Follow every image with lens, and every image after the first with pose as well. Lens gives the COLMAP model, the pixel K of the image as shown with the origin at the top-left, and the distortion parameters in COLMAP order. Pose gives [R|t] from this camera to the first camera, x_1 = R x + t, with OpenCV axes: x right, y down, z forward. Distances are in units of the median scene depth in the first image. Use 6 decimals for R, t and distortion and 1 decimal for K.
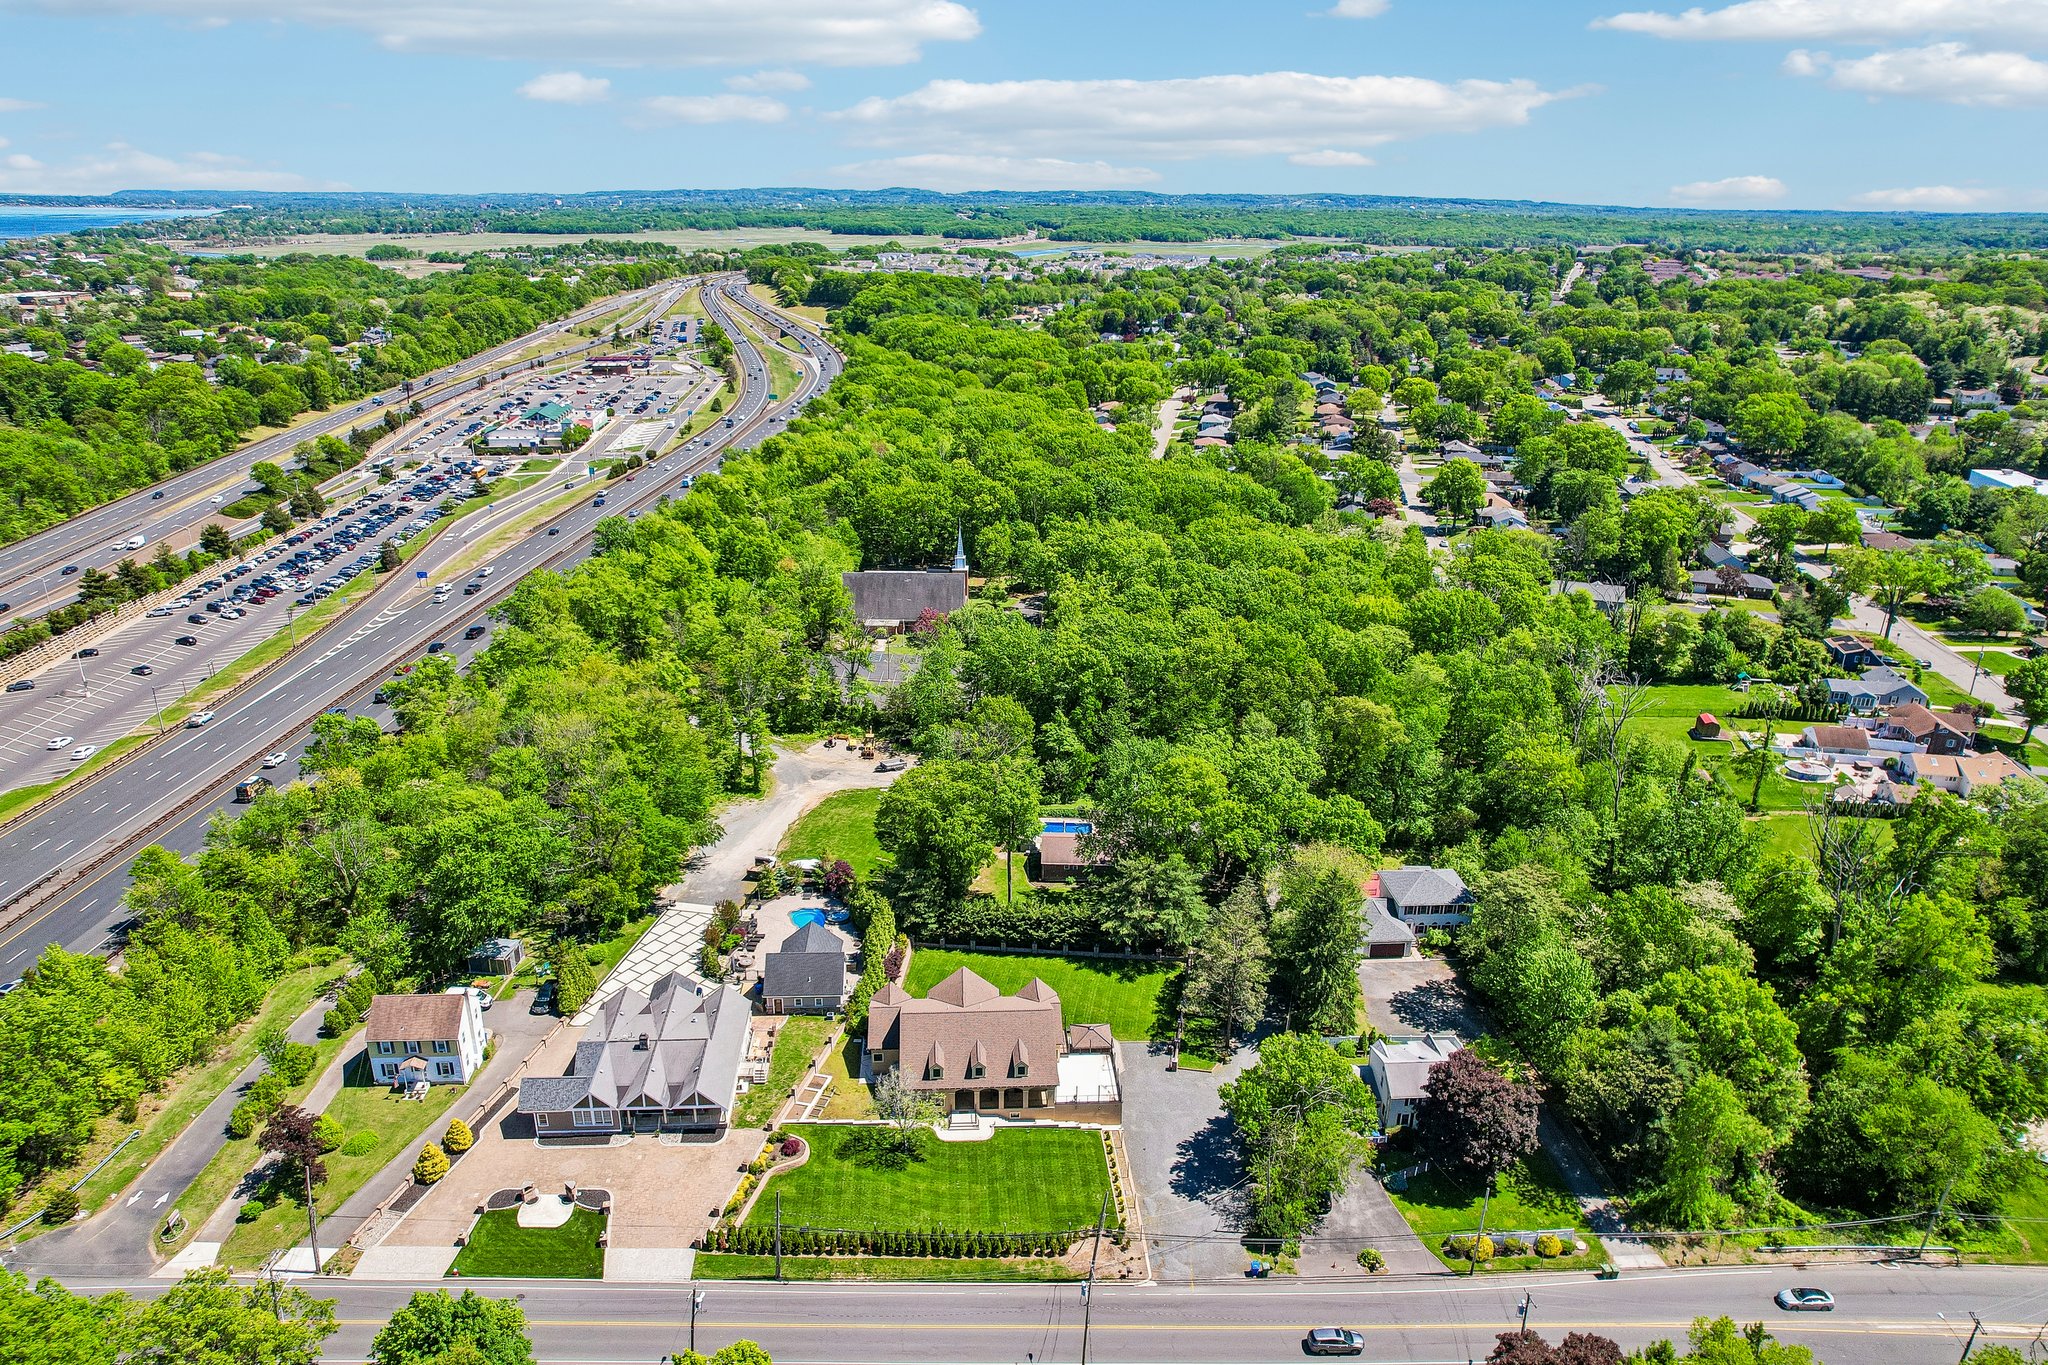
lens RADIAL K [[1345.0, 0, 1029.1], [0, 1345.0, 686.3], [0, 0, 1]] dist [-0.077954, 0.069192]
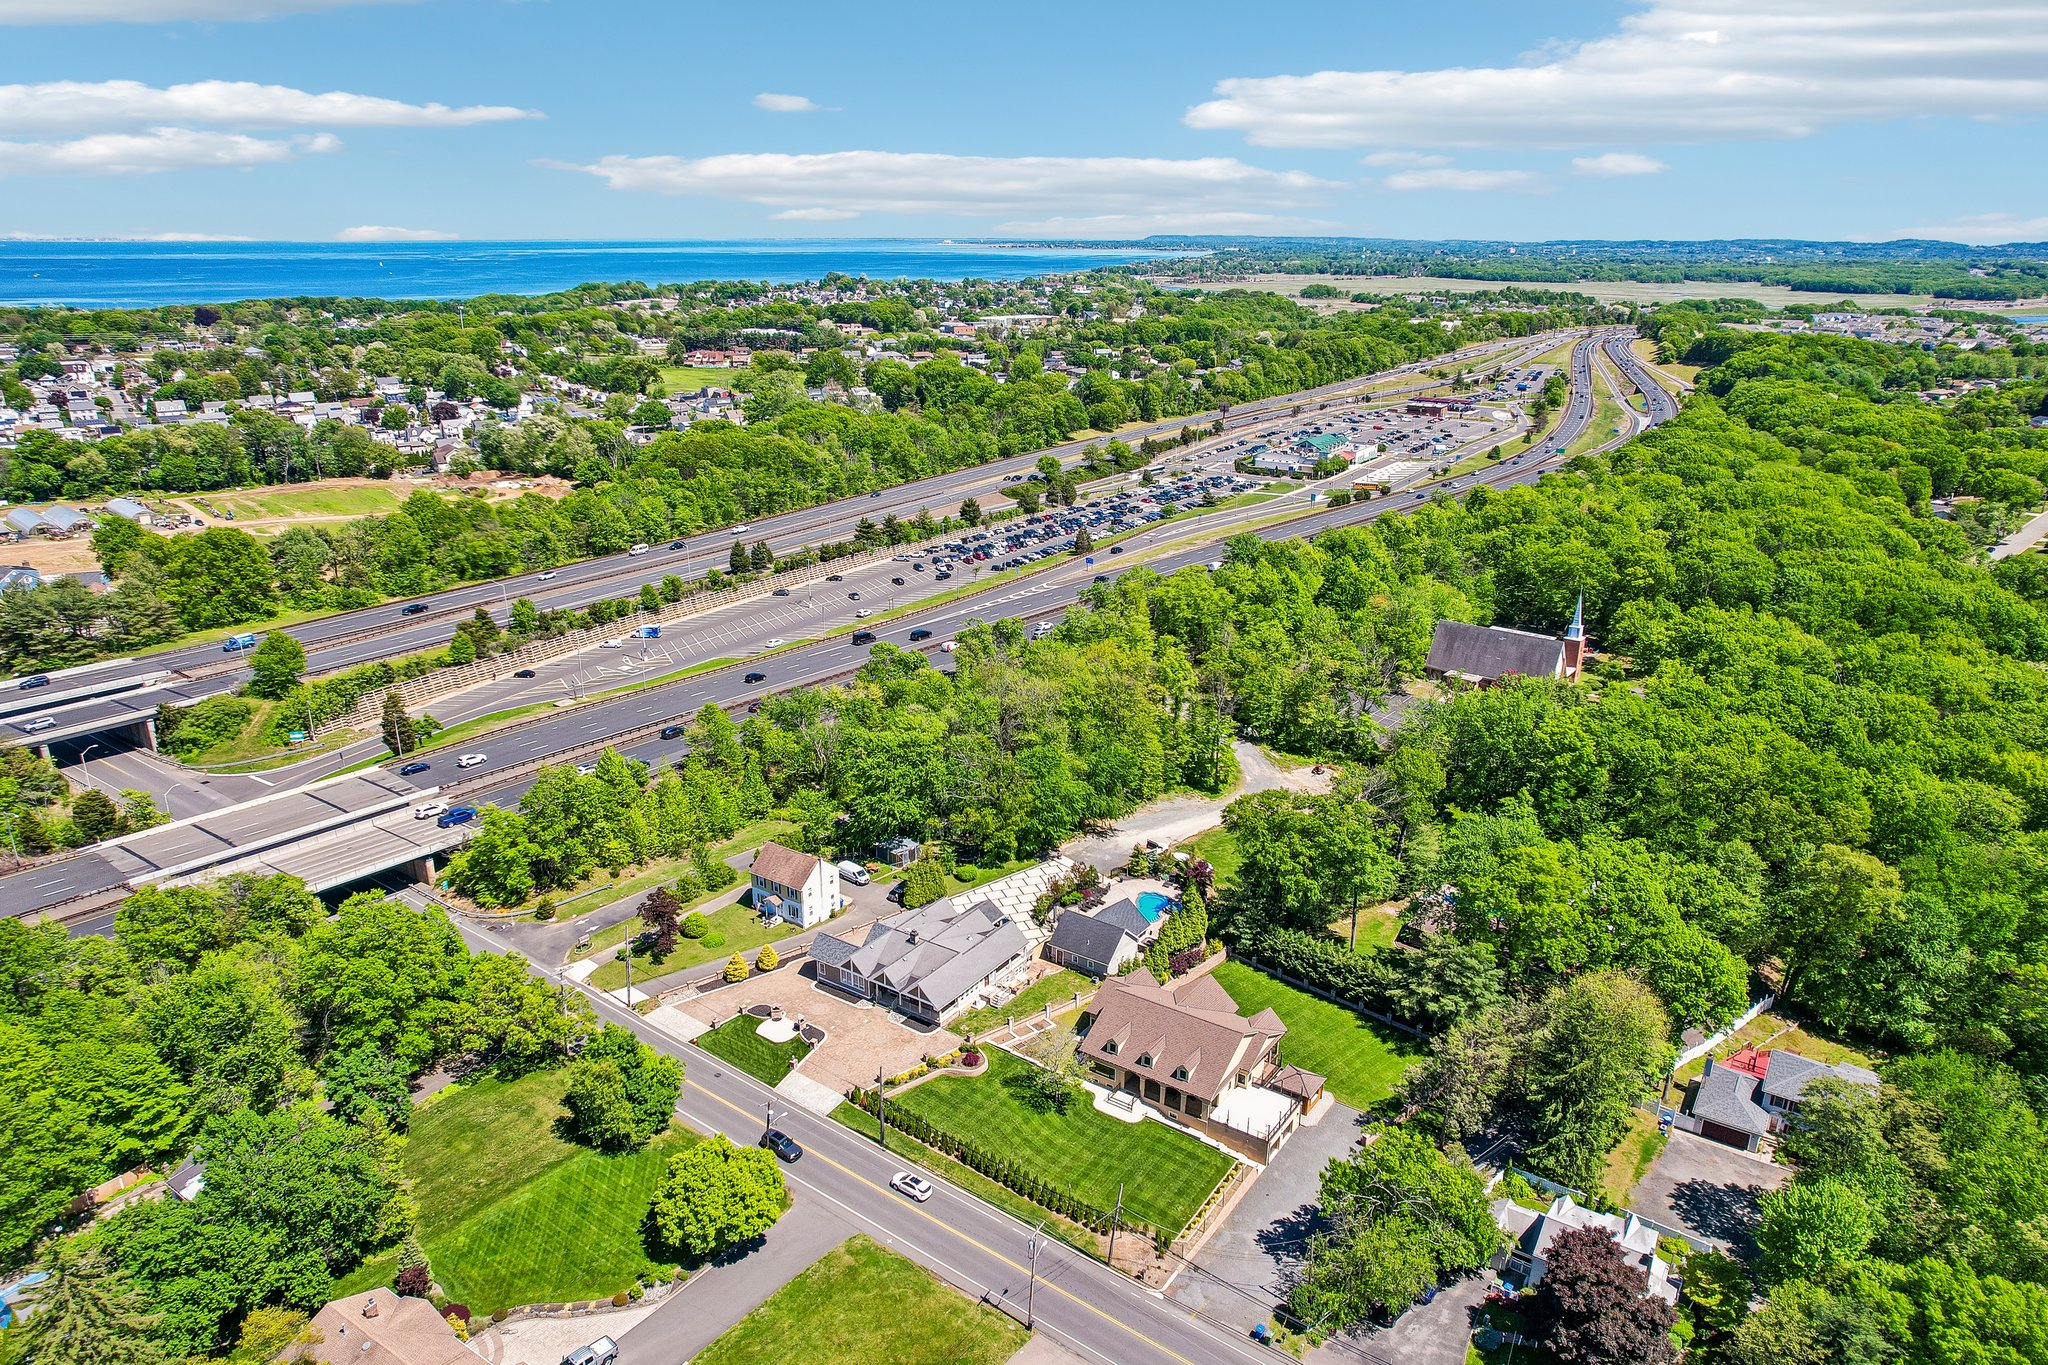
lens RADIAL K [[1339.1, 0, 1027.6], [0, 1339.1, 688.8], [0, 0, 1]] dist [-0.075012, 0.065743]
pose [[0.787994, 0.194156, -0.584268, 0.290373], [-0.211374, 0.976608, 0.039456, -0.012889], [0.578262, 0.092408, 0.810601, 0.043763]]
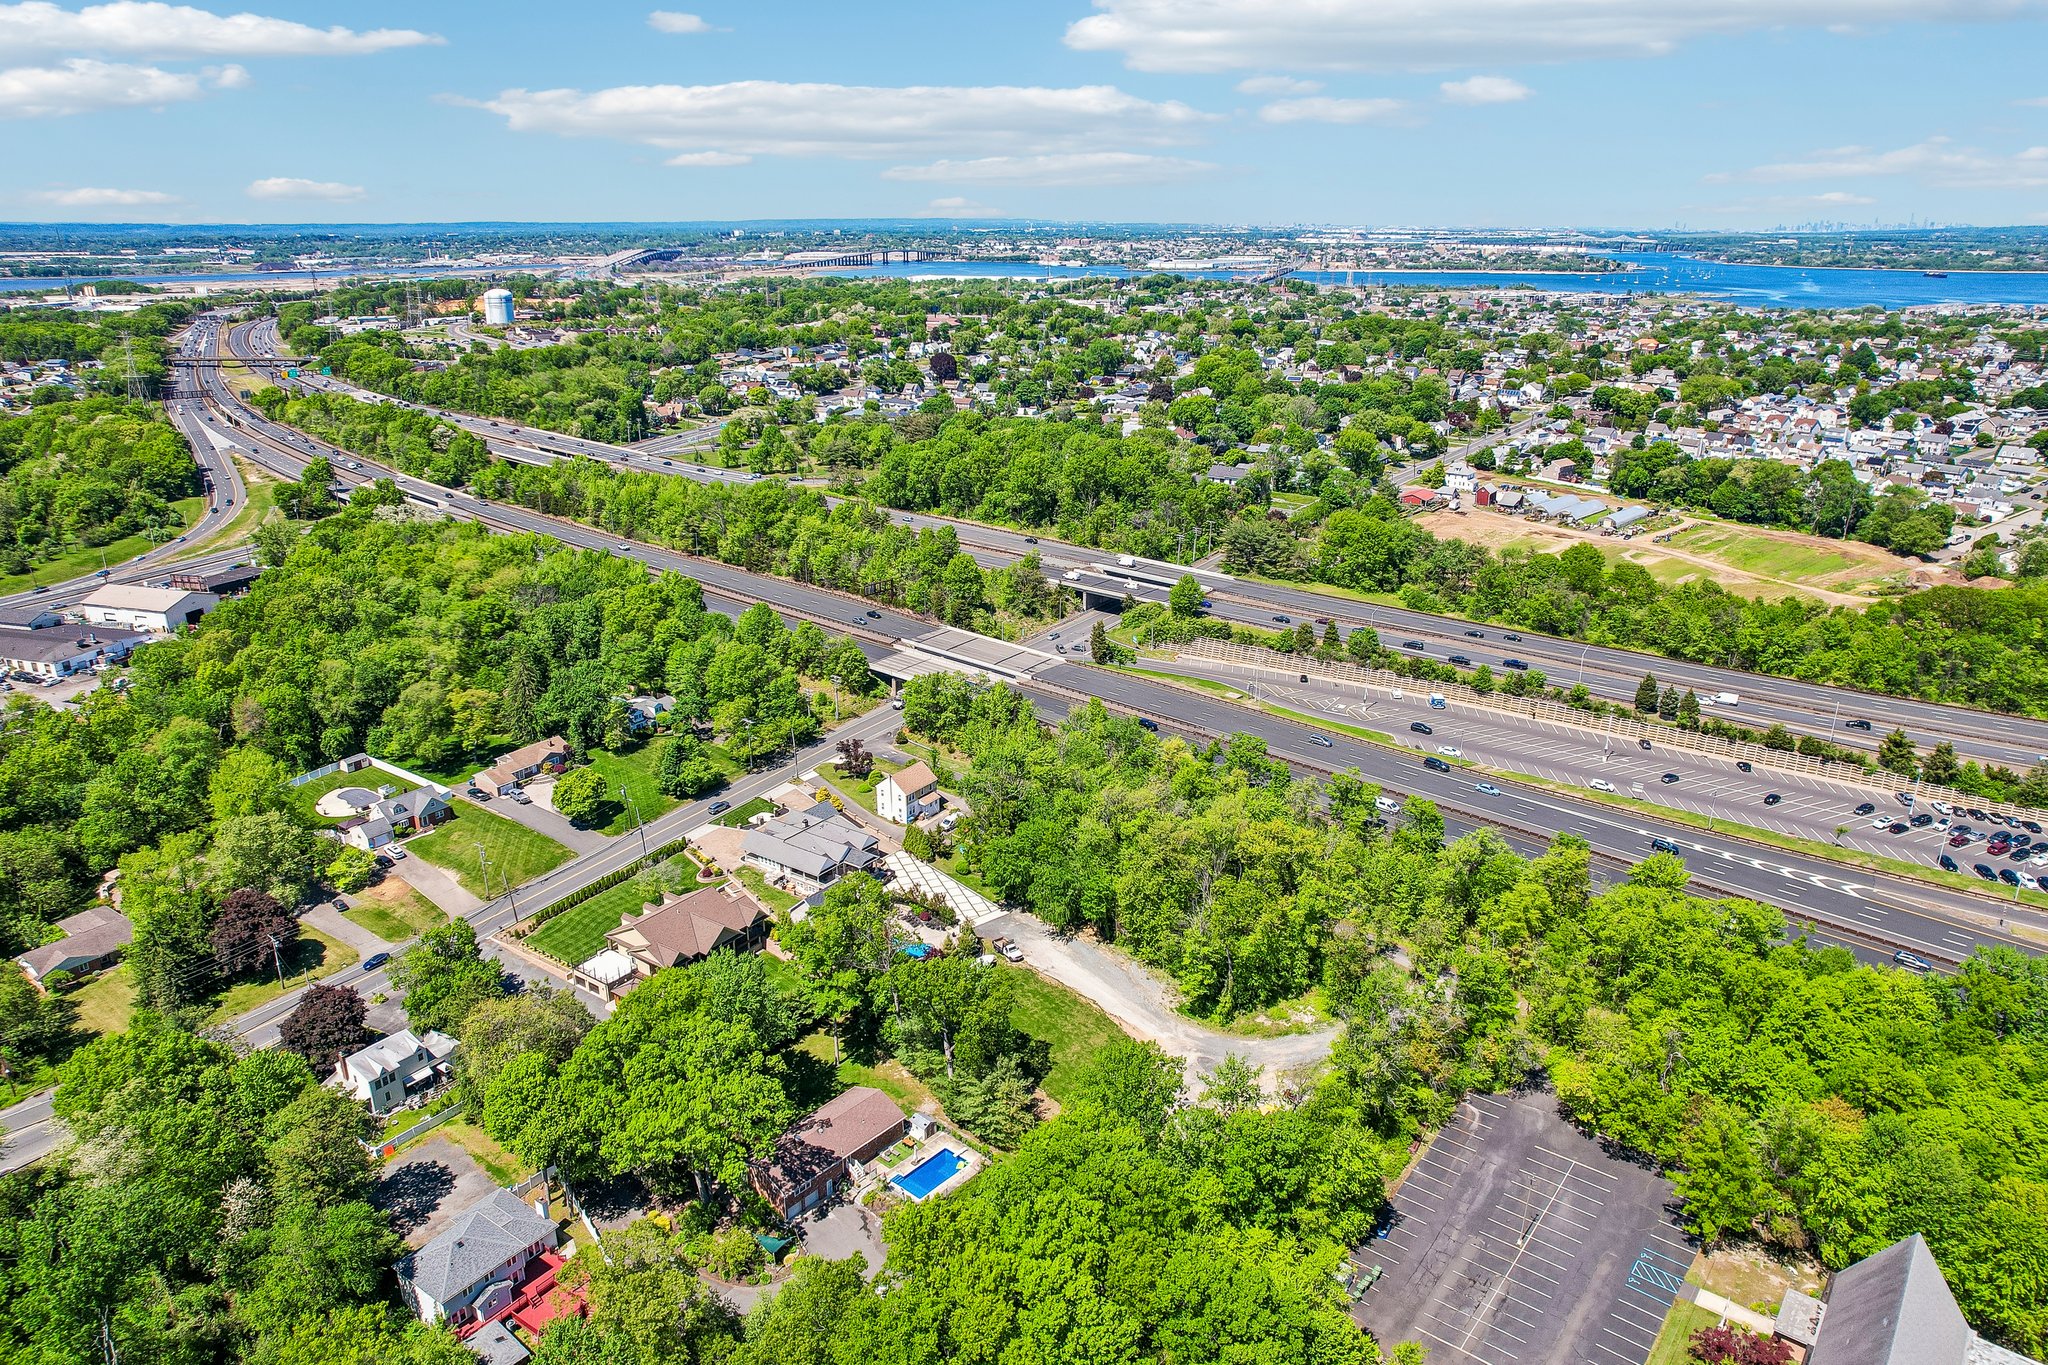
lens RADIAL K [[1345.0, 0, 1029.1], [0, 1345.0, 686.3], [0, 0, 1]] dist [-0.077954, 0.069192]
pose [[-0.628922, 0.247410, -0.737052, 0.508131], [-0.276470, 0.814880, 0.509445, -0.559974], [0.726651, 0.524174, -0.444095, 1.235646]]
